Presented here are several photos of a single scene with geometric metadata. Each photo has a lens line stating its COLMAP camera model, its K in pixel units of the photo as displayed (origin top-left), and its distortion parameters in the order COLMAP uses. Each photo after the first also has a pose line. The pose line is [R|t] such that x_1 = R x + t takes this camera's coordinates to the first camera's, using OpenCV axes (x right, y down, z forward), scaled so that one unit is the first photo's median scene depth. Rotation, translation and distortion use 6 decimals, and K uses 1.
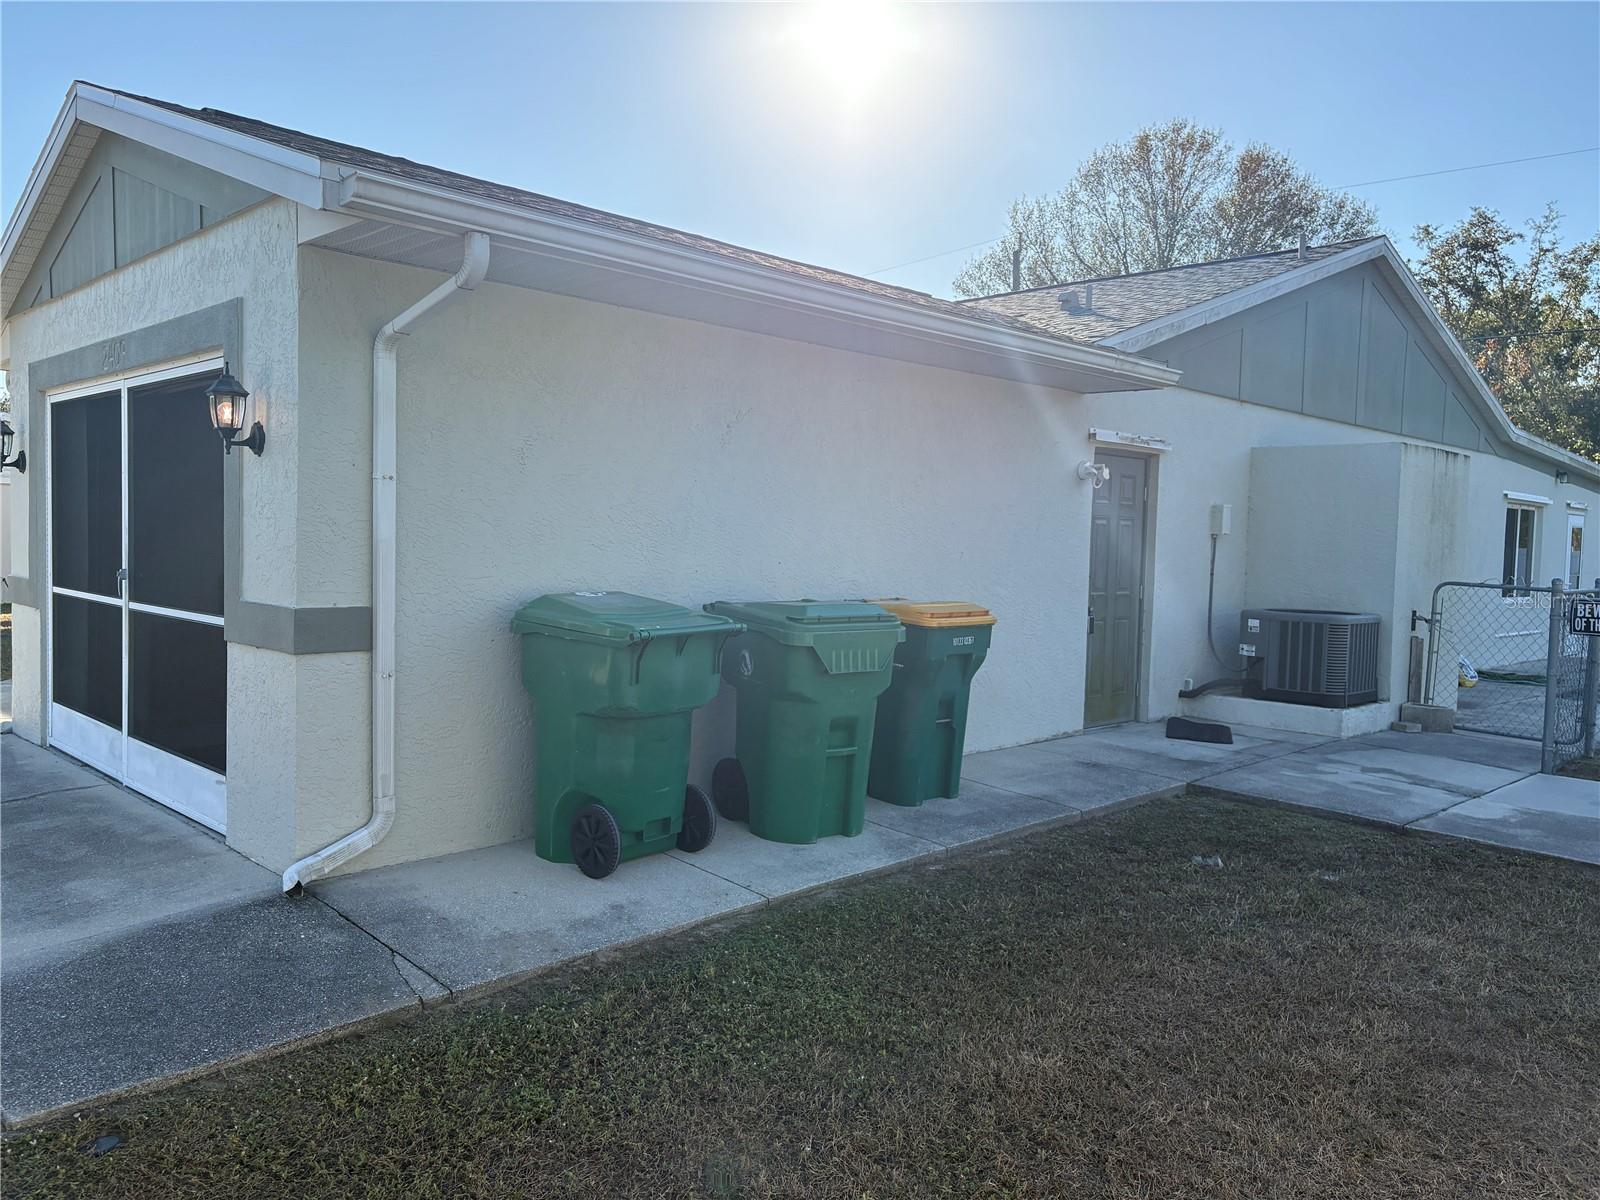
lens RADIAL K [[1200.9, 0, 791.9], [0, 1200.9, 595.6], [0, 0, 1]] dist [0.062330, -0.072788]
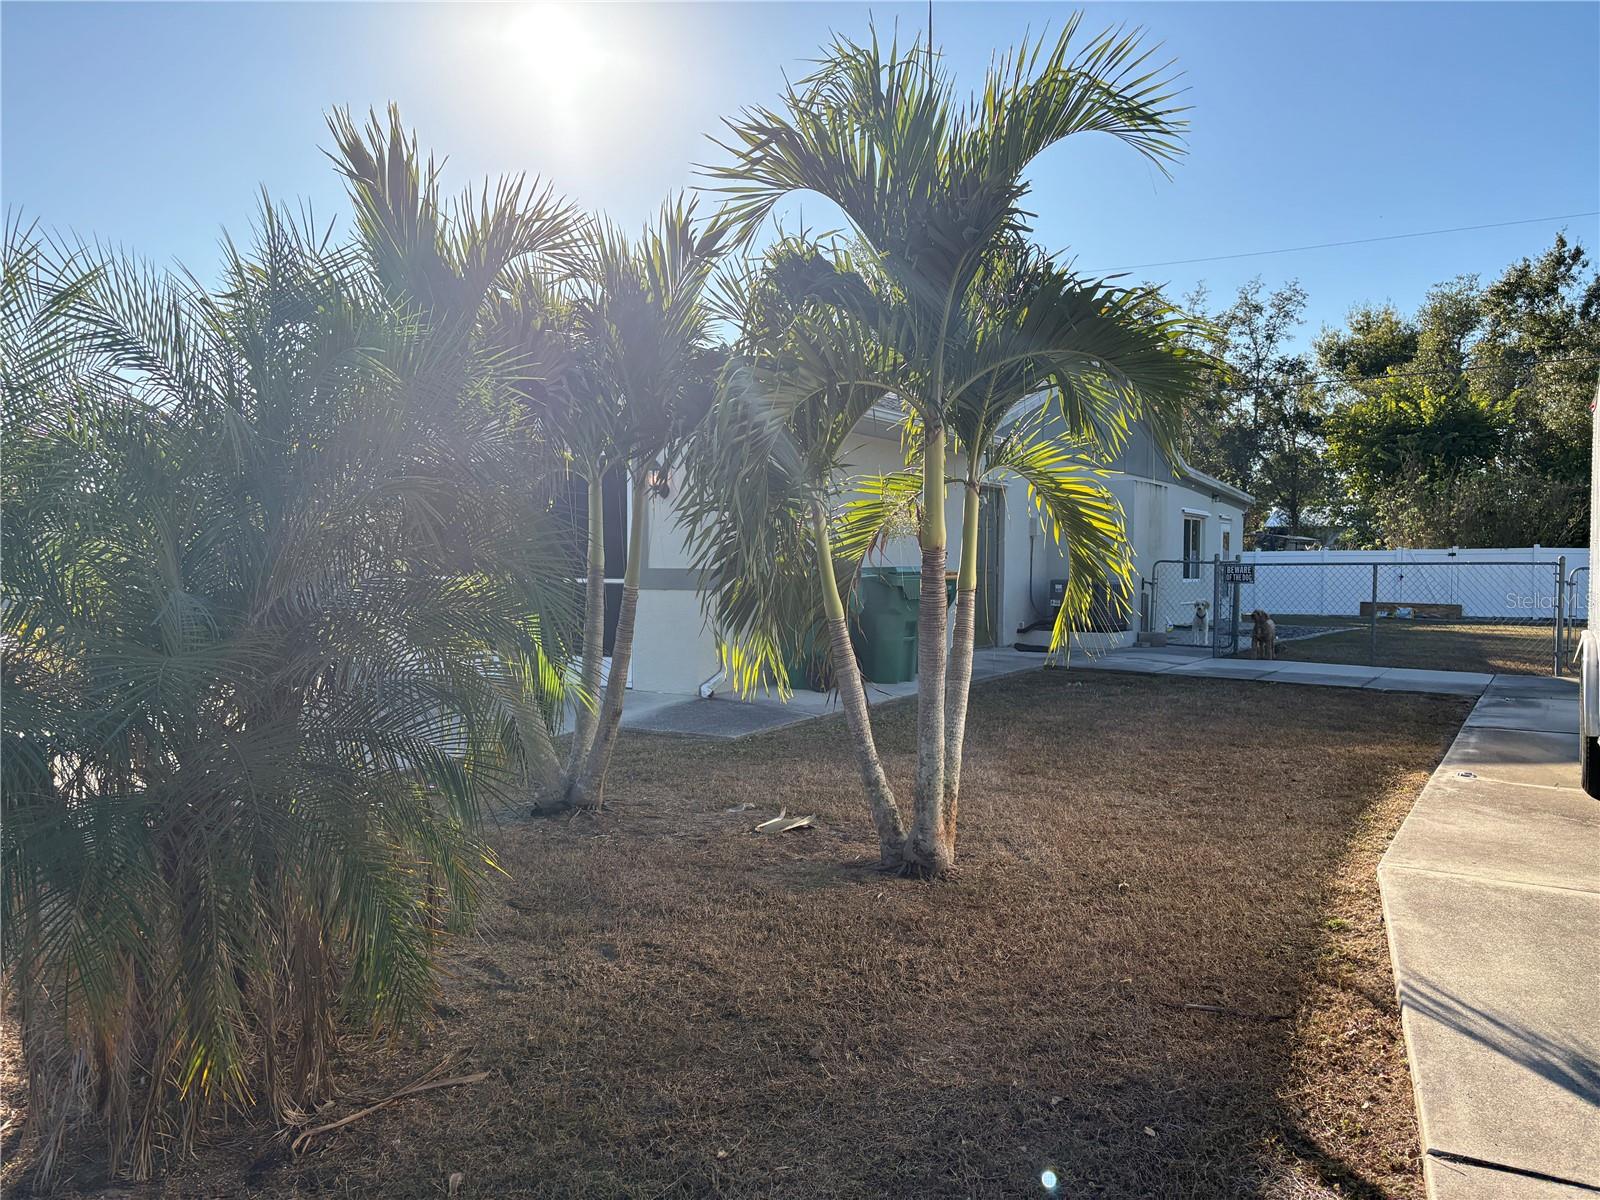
lens RADIAL K [[1200.9, 0, 802.4], [0, 1200.9, 599.9], [0, 0, 1]] dist [0.062330, -0.072788]
pose [[0.972313, -0.026922, 0.232126, -0.304609], [0.030216, 0.999487, -0.010649, 0.041053], [-0.231720, 0.017368, 0.972627, -0.472510]]
